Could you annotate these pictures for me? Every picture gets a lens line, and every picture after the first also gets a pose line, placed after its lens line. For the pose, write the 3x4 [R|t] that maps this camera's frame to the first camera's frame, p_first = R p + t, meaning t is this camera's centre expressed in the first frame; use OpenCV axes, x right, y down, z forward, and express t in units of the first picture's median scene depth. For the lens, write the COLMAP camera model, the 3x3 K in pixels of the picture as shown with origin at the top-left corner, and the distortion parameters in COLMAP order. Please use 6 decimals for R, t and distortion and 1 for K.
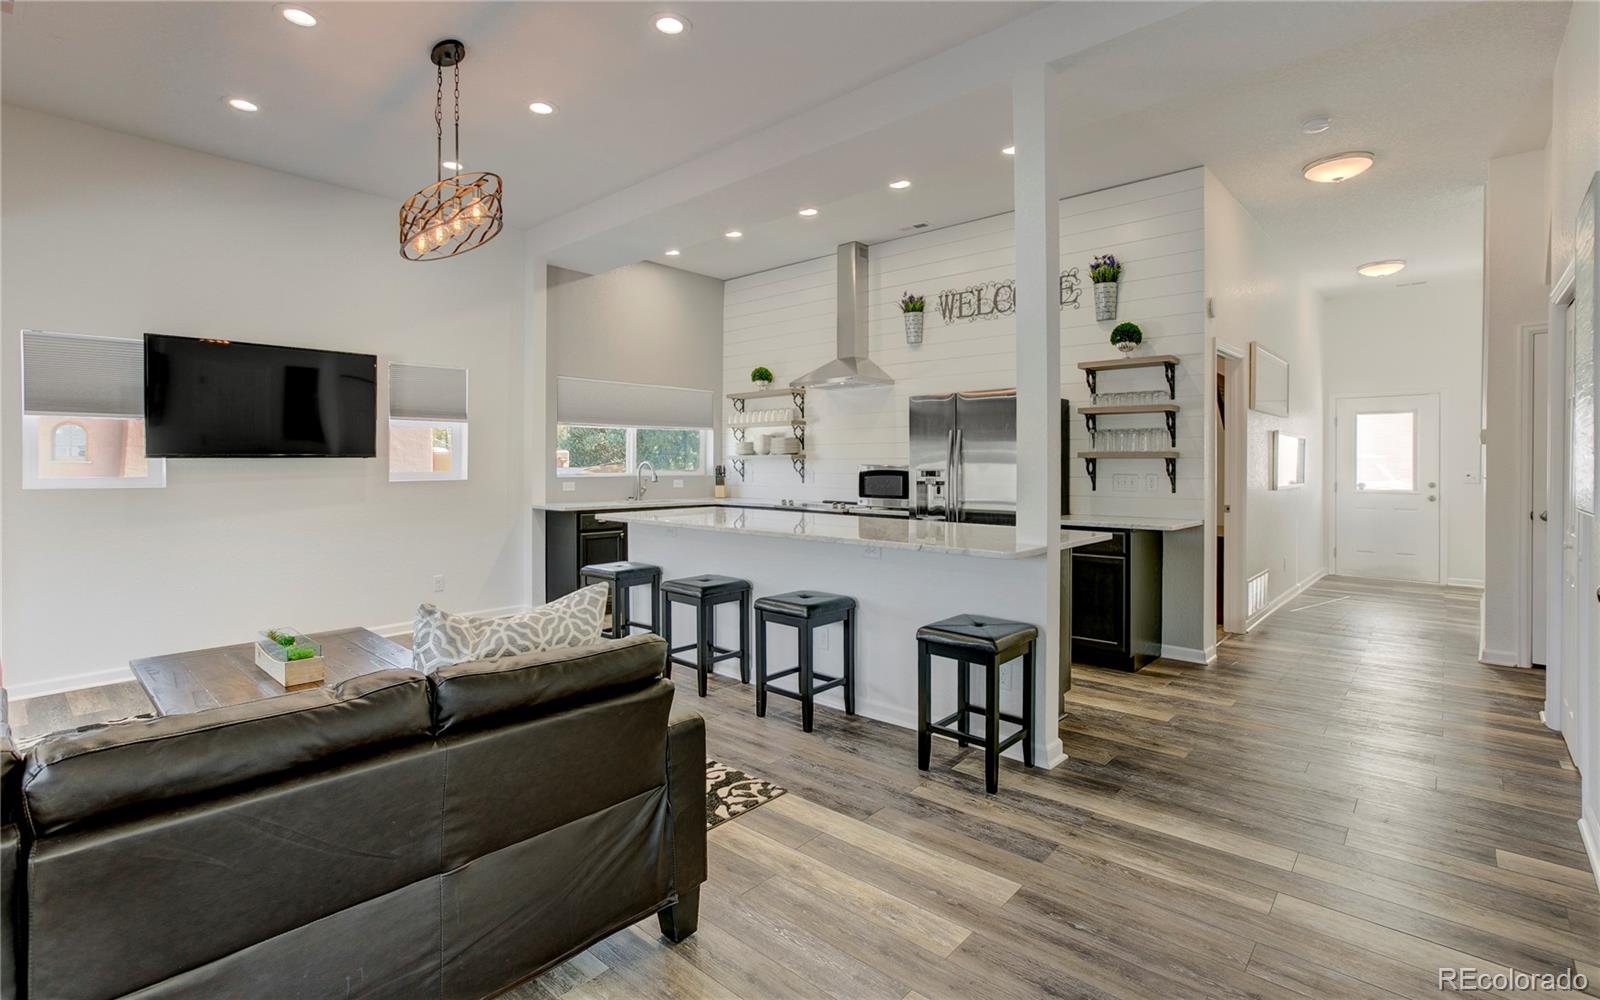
lens RADIAL K [[750.7, 0, 810.7], [0, 750.7, 459.3], [0, 0, 1]] dist [-0.020684, 0.009326]
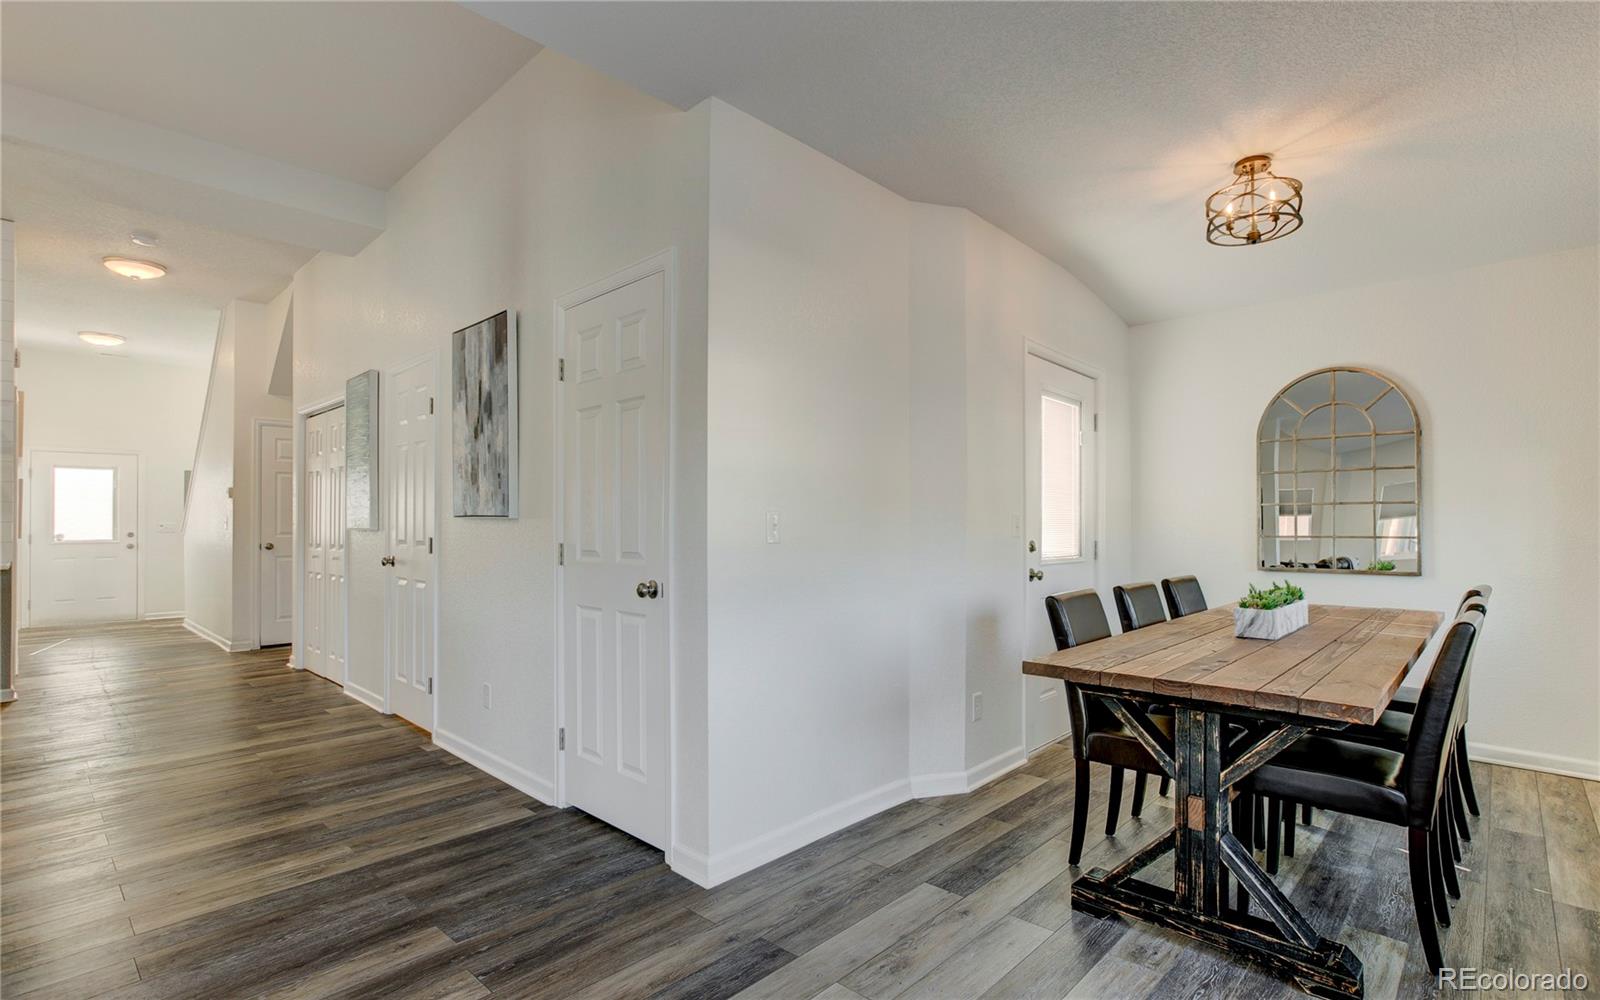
lens RADIAL K [[750.7, 0, 813.8], [0, 750.7, 523.4], [0, 0, 1]] dist [-0.020684, 0.009326]
pose [[0.025679, -0.002279, 0.999668, -0.416124], [-0.001639, 0.999996, 0.002322, 0.019042], [-0.999669, -0.001698, 0.025675, -0.125976]]
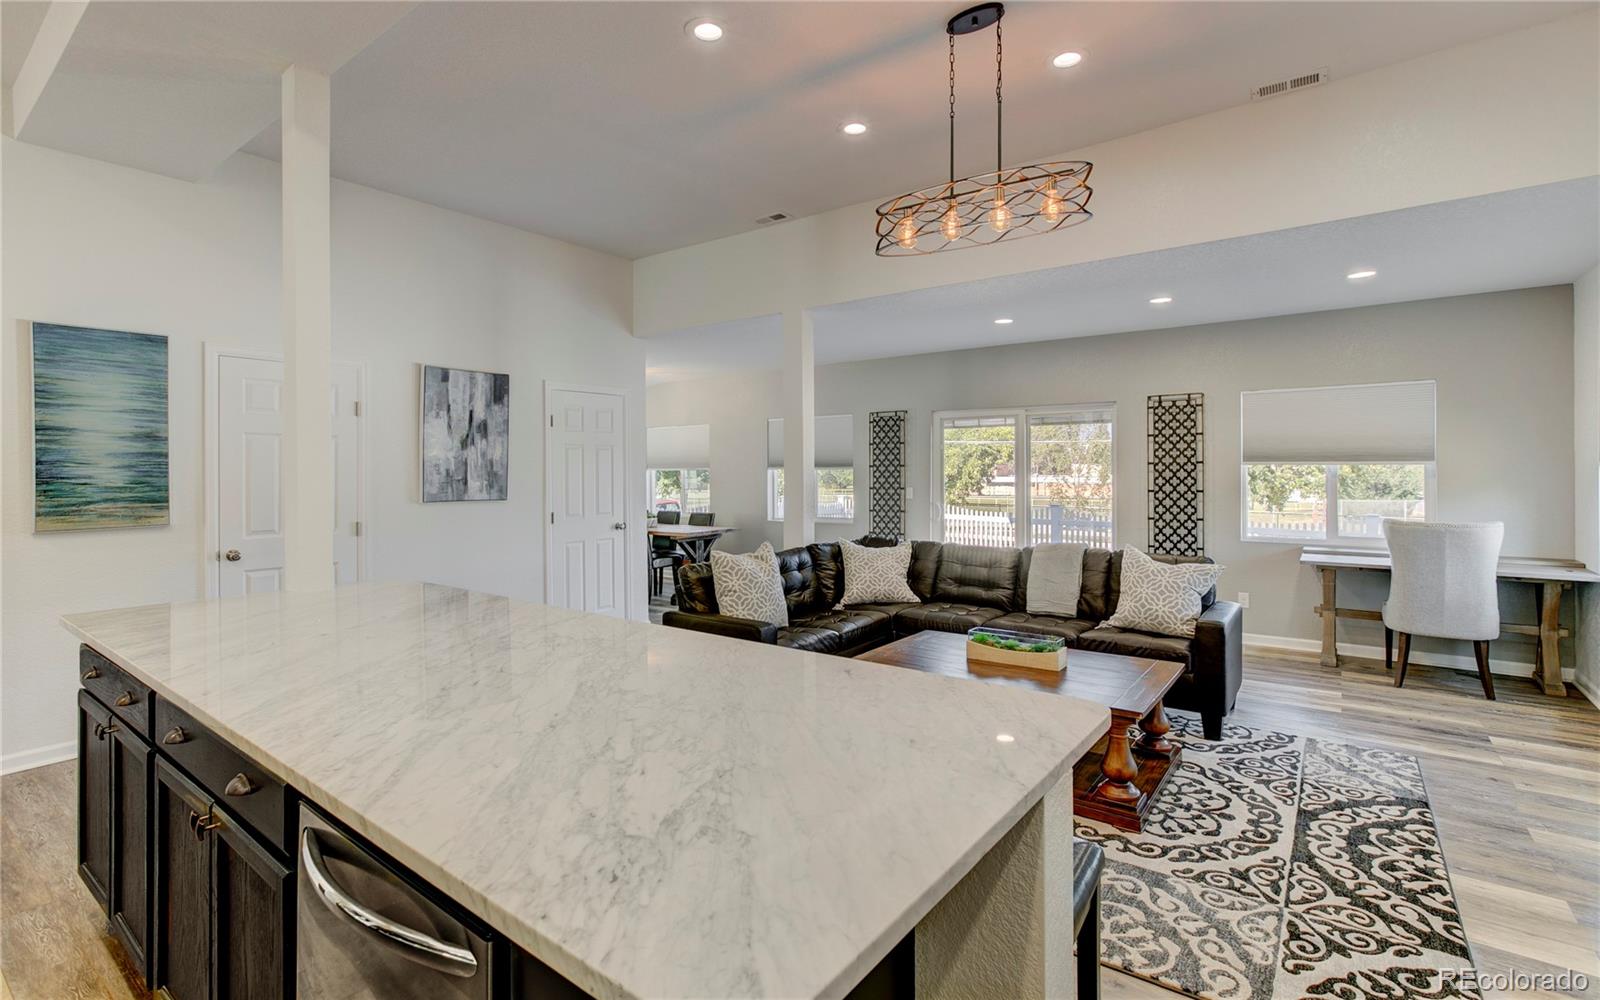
lens RADIAL K [[750.7, 0, 792.8], [0, 750.7, 460.0], [0, 0, 1]] dist [-0.020684, 0.009326]
pose [[-0.997065, 0.004905, -0.076396, -0.127125], [0.006311, 0.999815, -0.018176, -0.016393], [0.076293, -0.018604, -0.996912, 1.142895]]
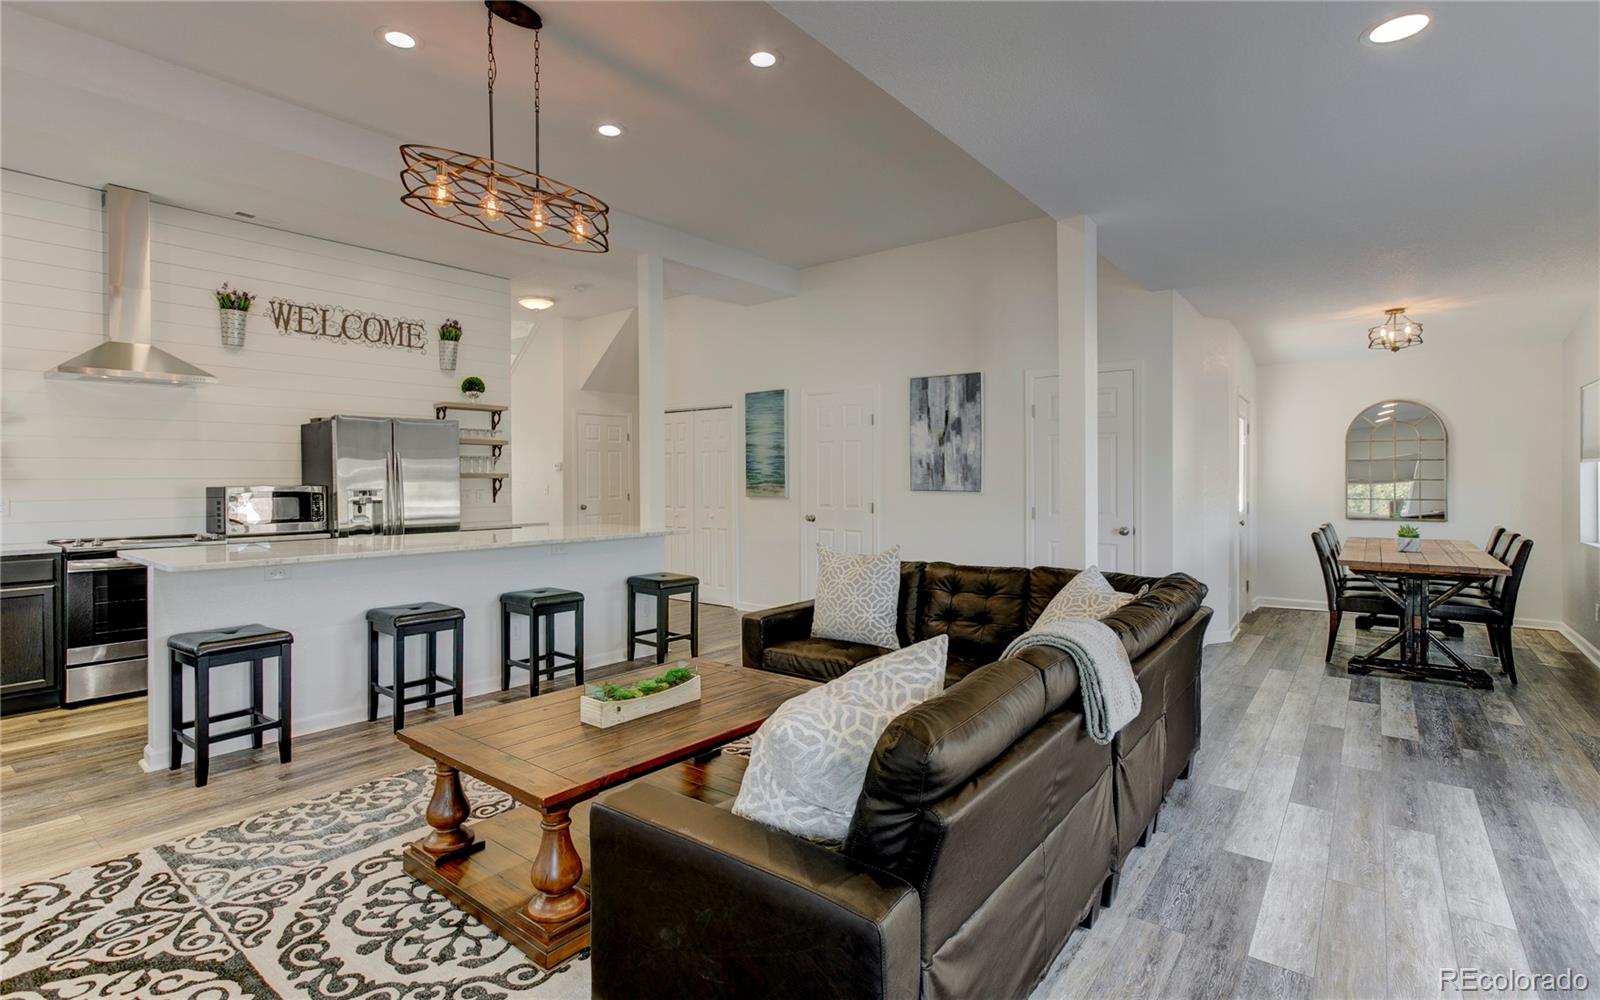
lens RADIAL K [[750.7, 0, 796.0], [0, 750.7, 483.9], [0, 0, 1]] dist [-0.020684, 0.009326]
pose [[-0.054227, -0.009773, 0.998481, -0.850774], [-0.002200, 0.999951, 0.009668, -0.004538], [-0.998526, -0.001672, -0.054245, 0.443564]]
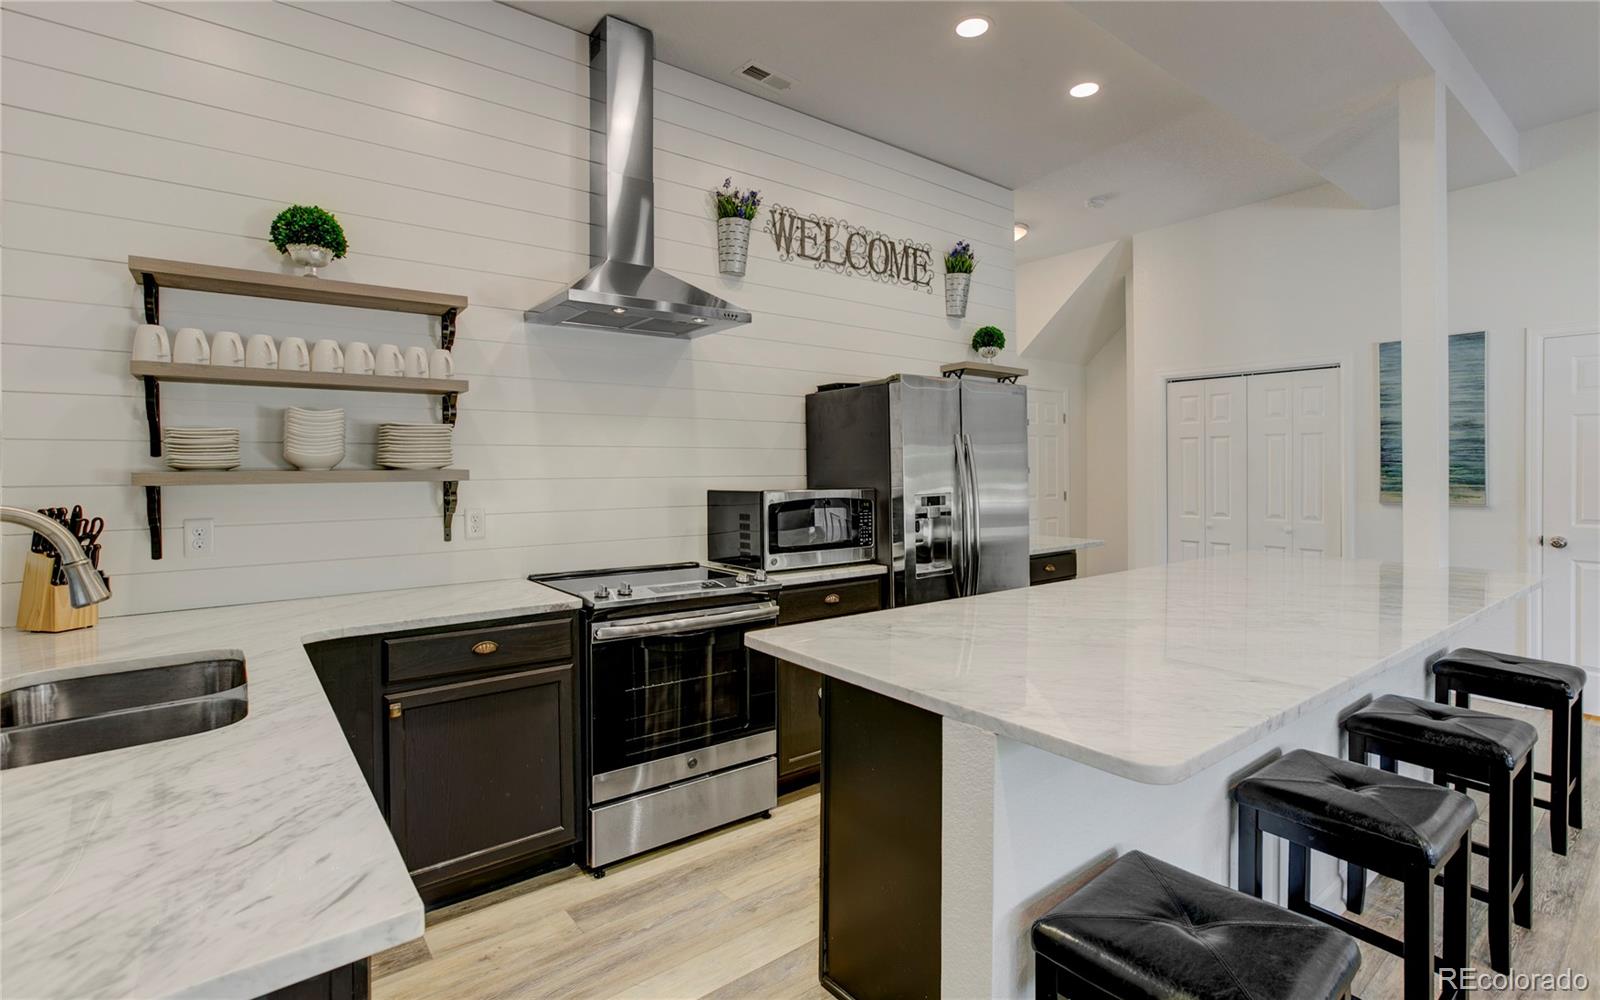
lens RADIAL K [[750.7, 0, 825.8], [0, 750.7, 475.5], [0, 0, 1]] dist [-0.020684, 0.009326]
pose [[0.164992, -0.013448, 0.986203, -0.467932], [-0.003229, 0.999894, 0.014175, -0.010469], [-0.986290, -0.005523, 0.164931, 0.934679]]
